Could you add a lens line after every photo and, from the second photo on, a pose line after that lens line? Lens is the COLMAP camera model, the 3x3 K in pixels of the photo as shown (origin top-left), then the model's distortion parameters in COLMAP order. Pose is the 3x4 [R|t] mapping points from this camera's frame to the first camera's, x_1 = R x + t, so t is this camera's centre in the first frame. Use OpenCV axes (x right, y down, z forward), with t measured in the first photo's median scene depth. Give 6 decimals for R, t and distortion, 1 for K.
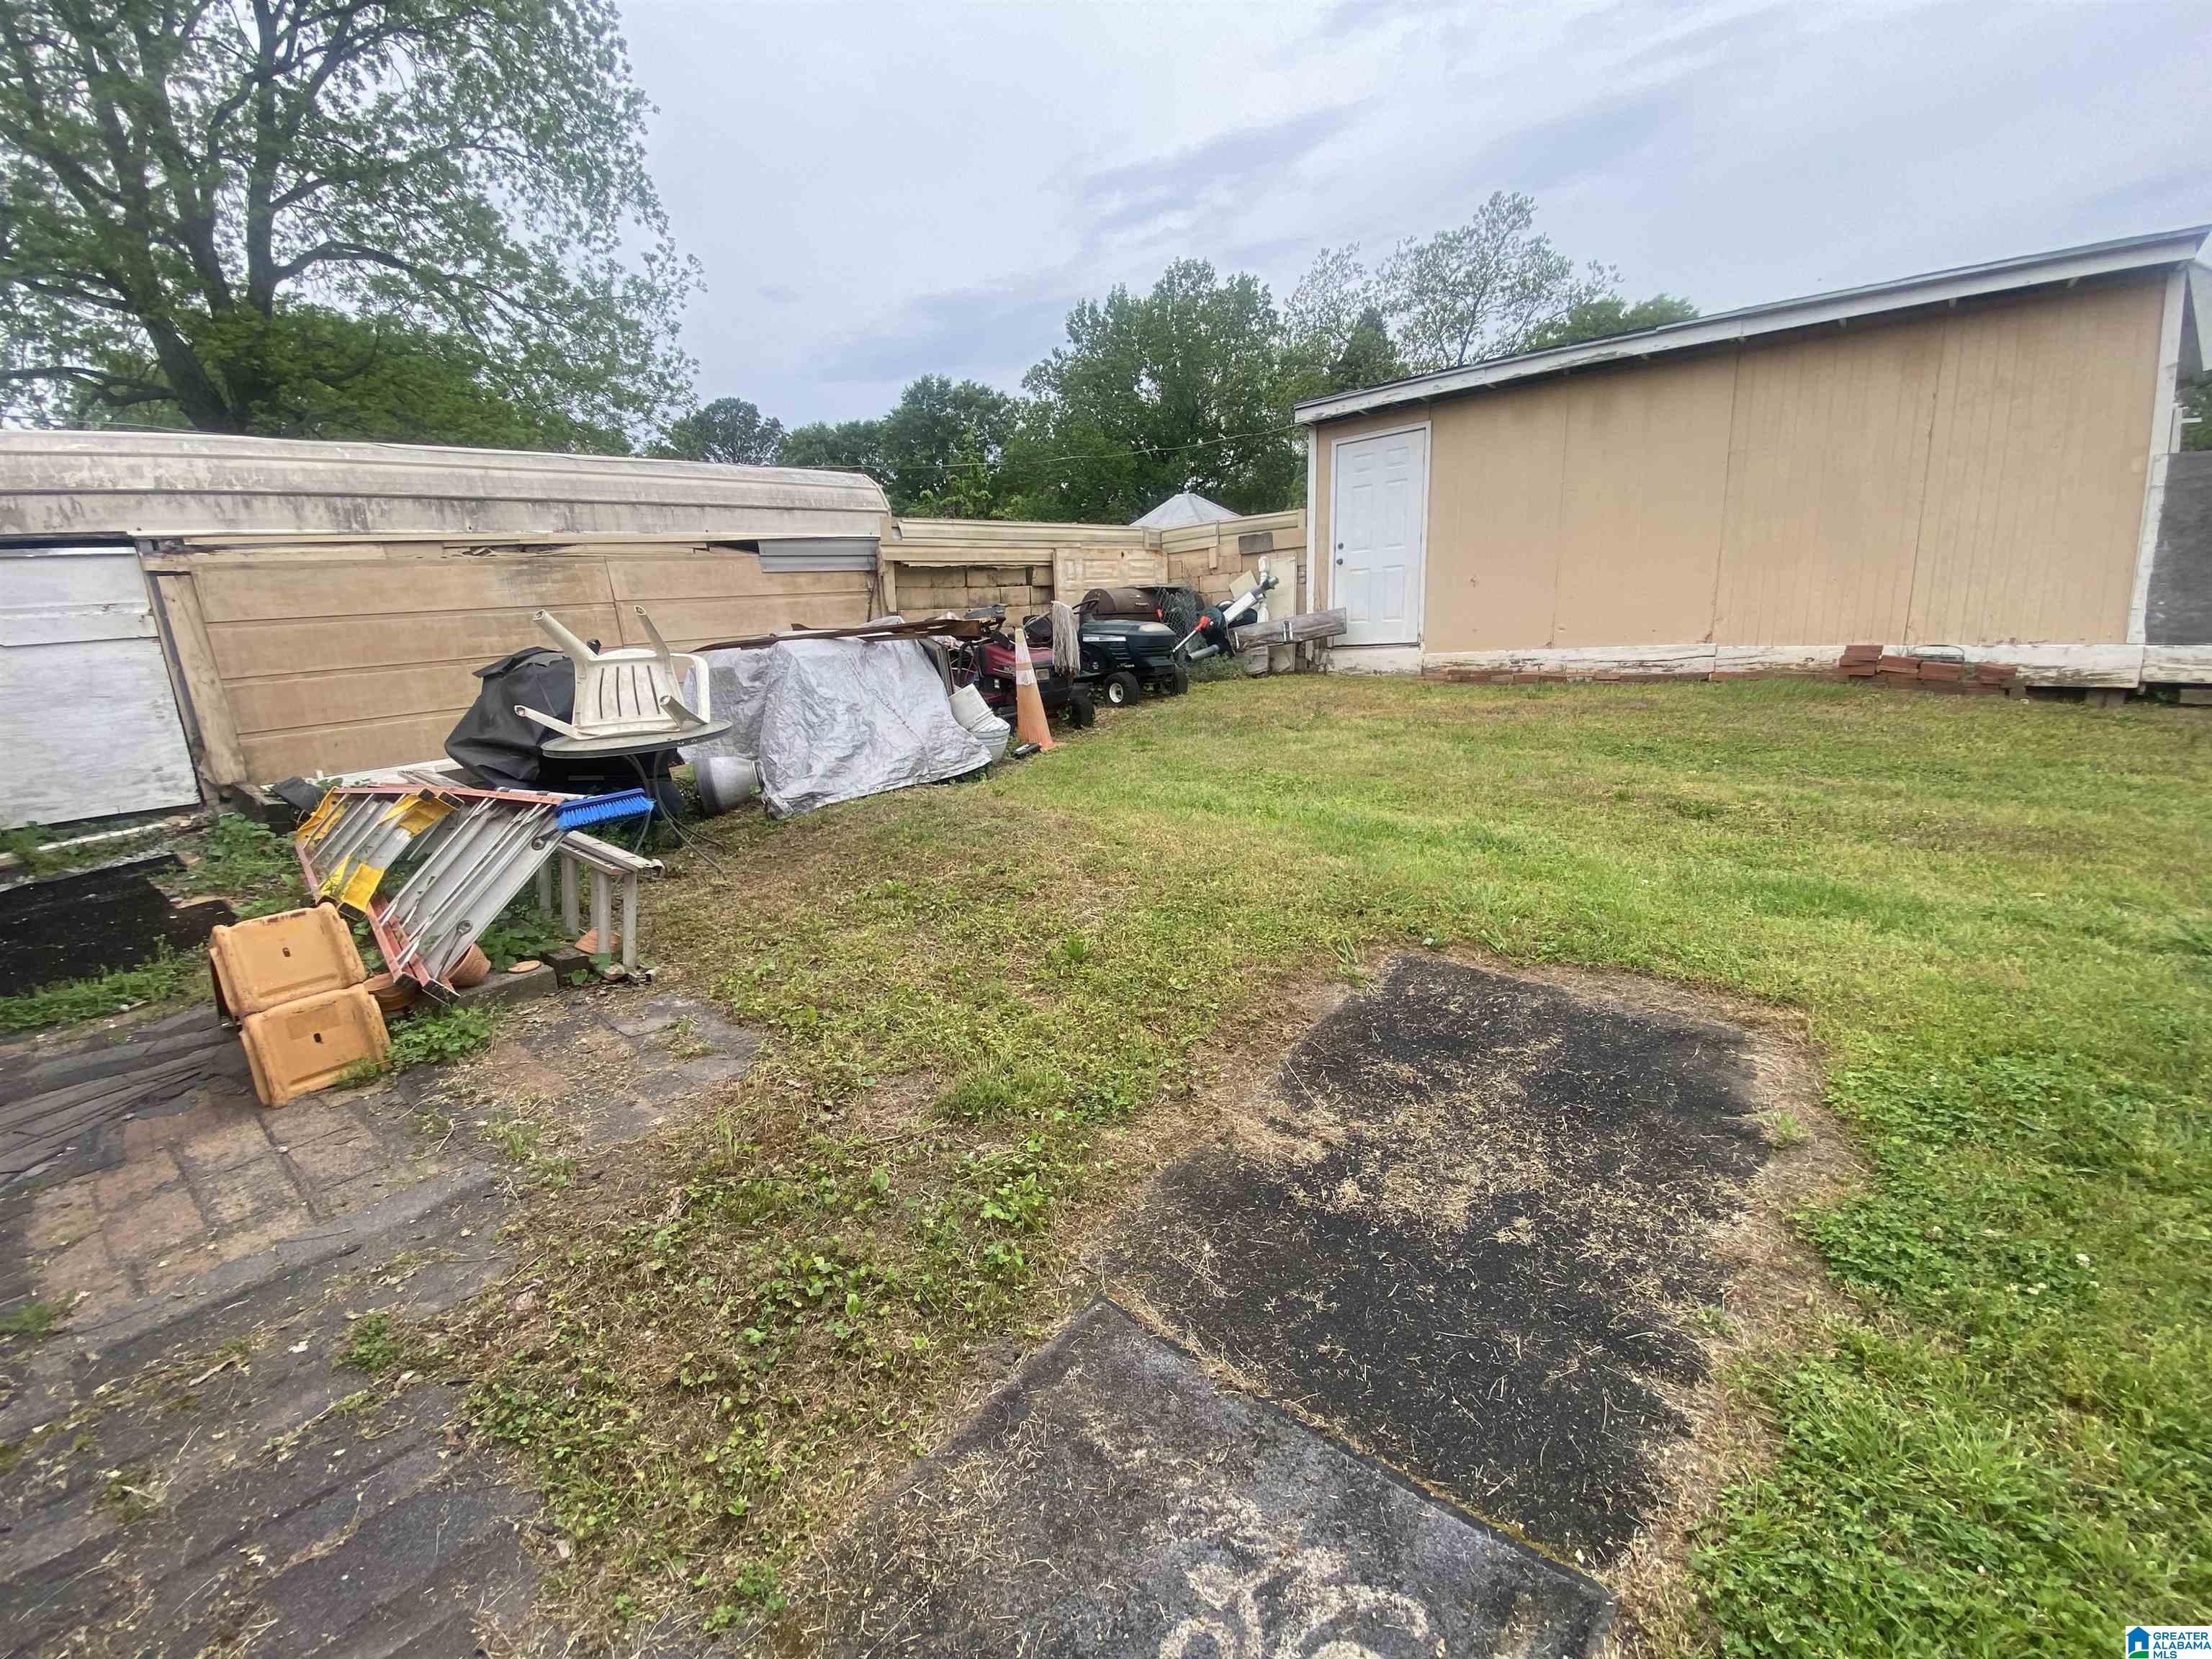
lens RADIAL K [[880.2, 0, 1106.0], [0, 880.2, 829.5], [0, 0, 1]] dist [0.039461, -0.033041]
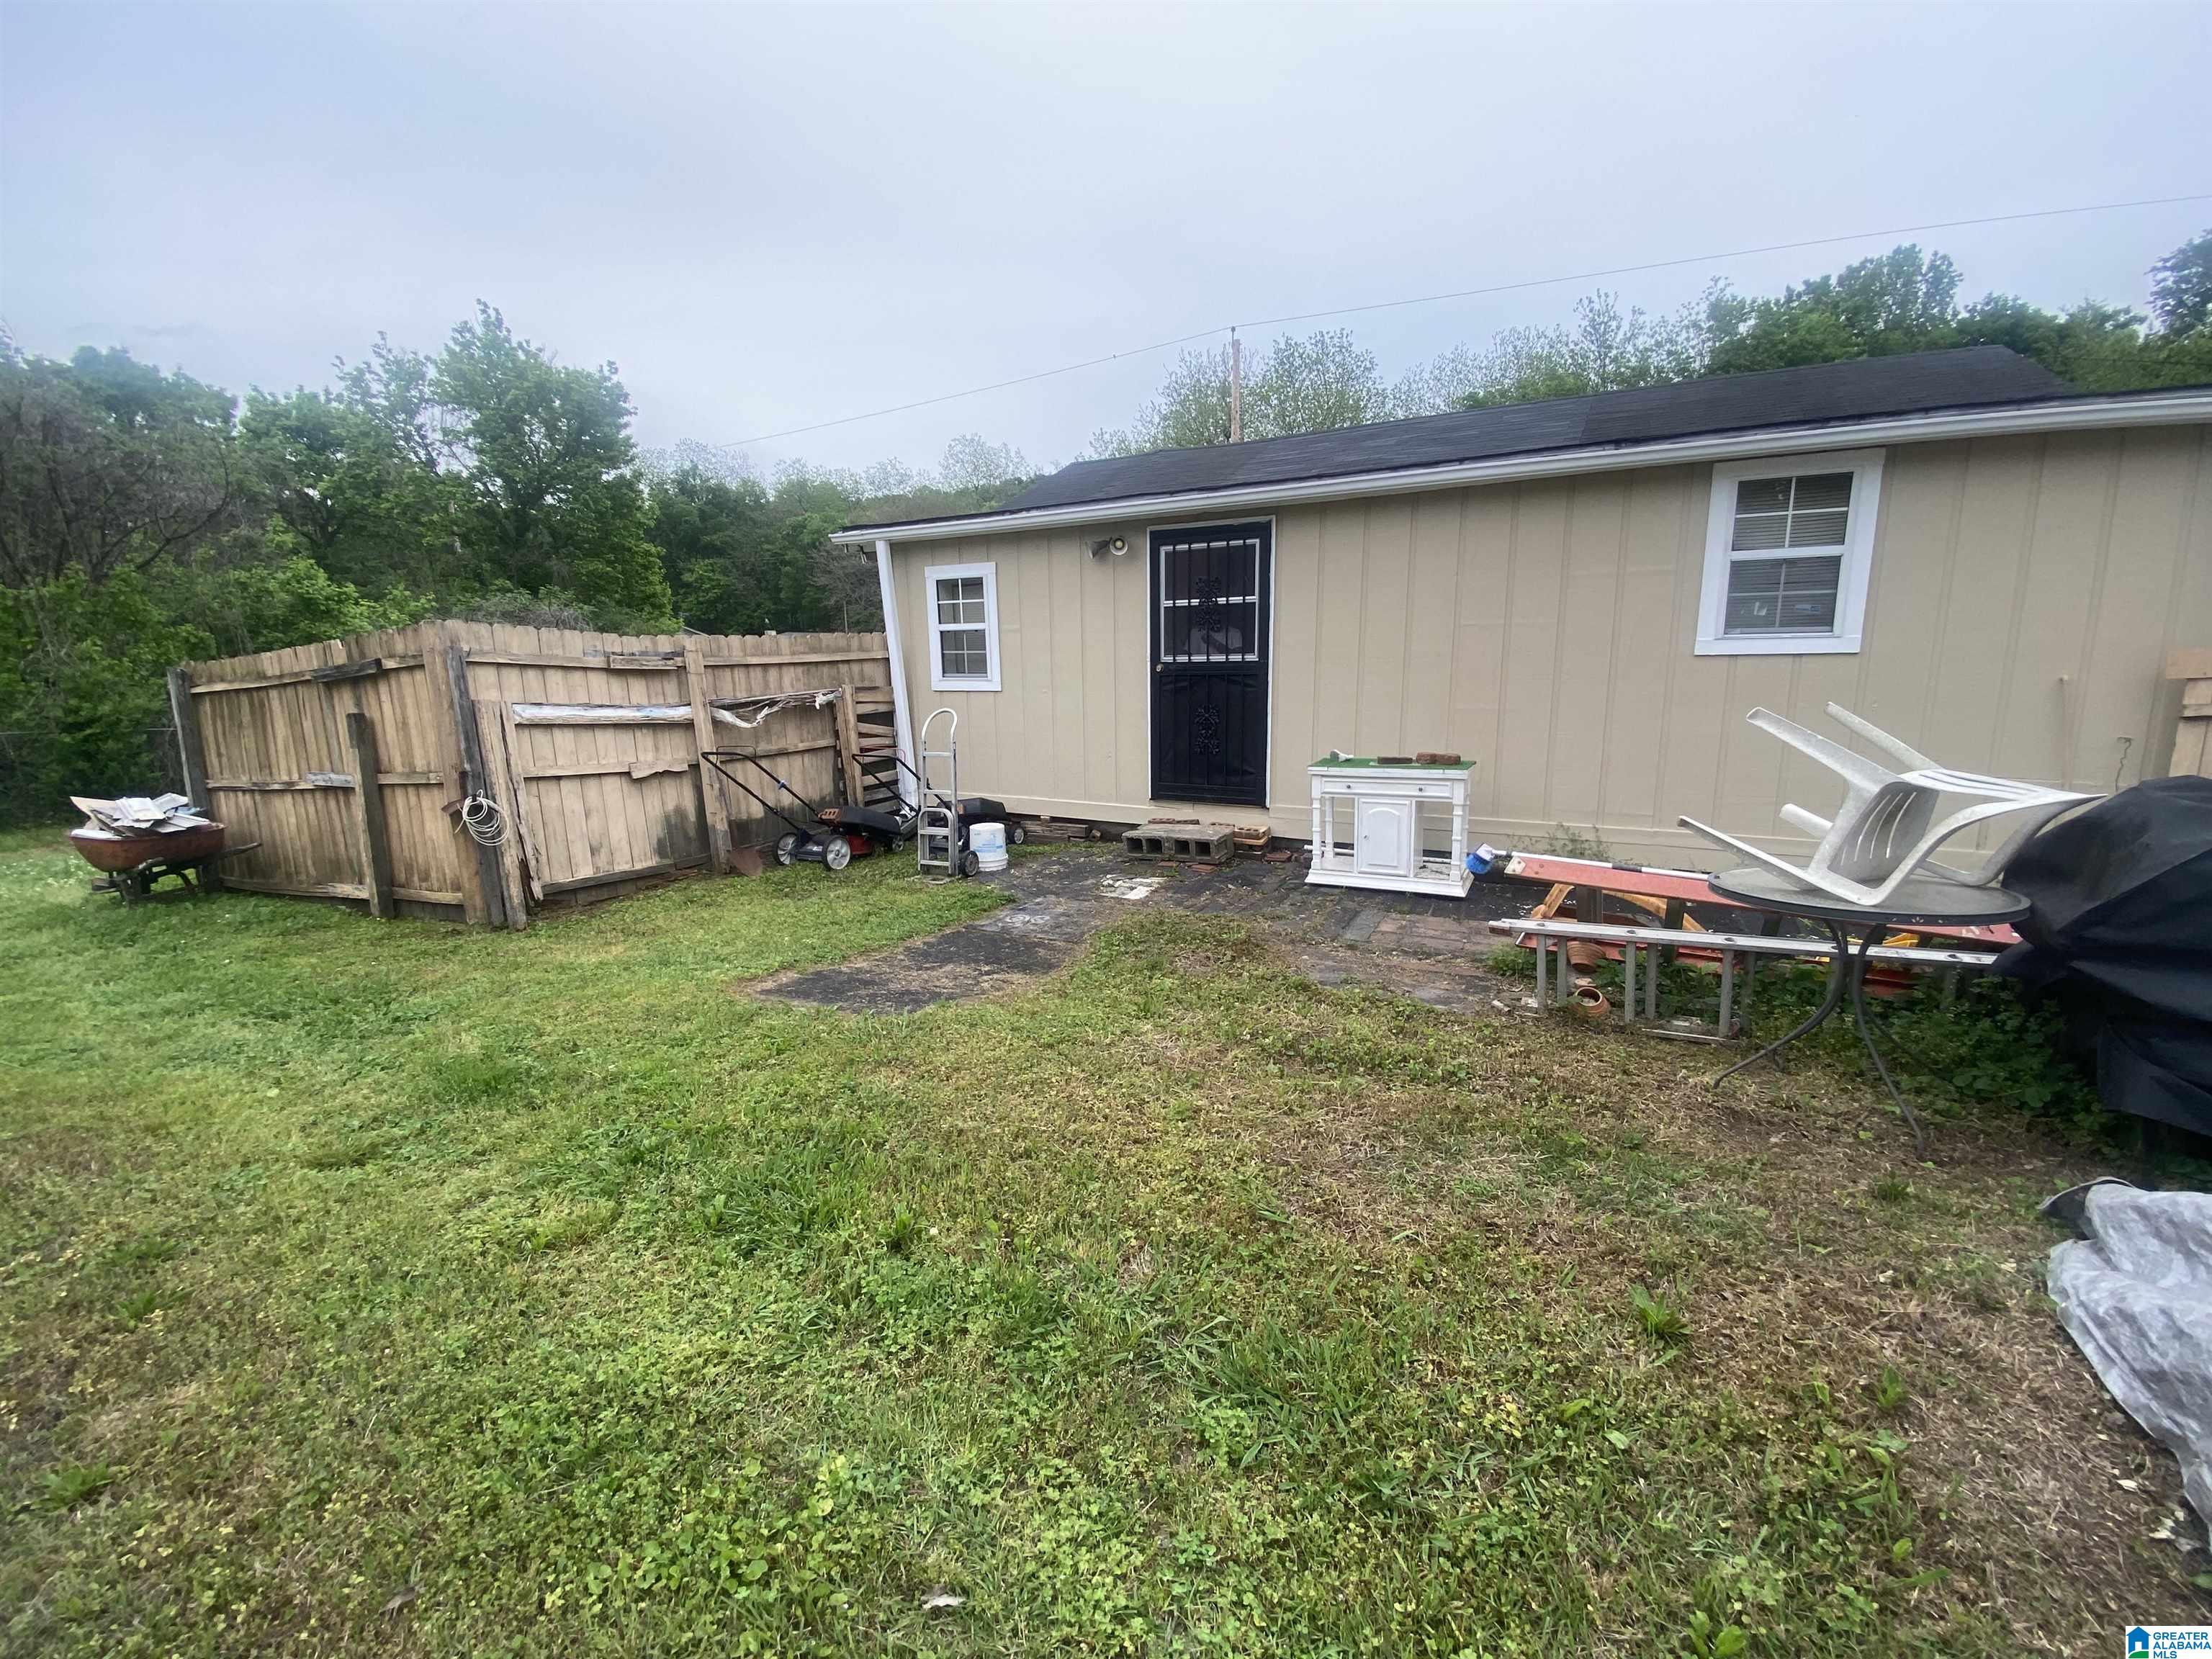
lens RADIAL K [[880.2, 0, 1106.0], [0, 880.2, 829.5], [0, 0, 1]] dist [0.039461, -0.033041]
pose [[-0.978760, 0.117316, -0.168127, 0.312745], [0.040204, 0.913998, 0.403722, -0.947389], [0.201031, 0.388388, -0.899301, 3.155427]]
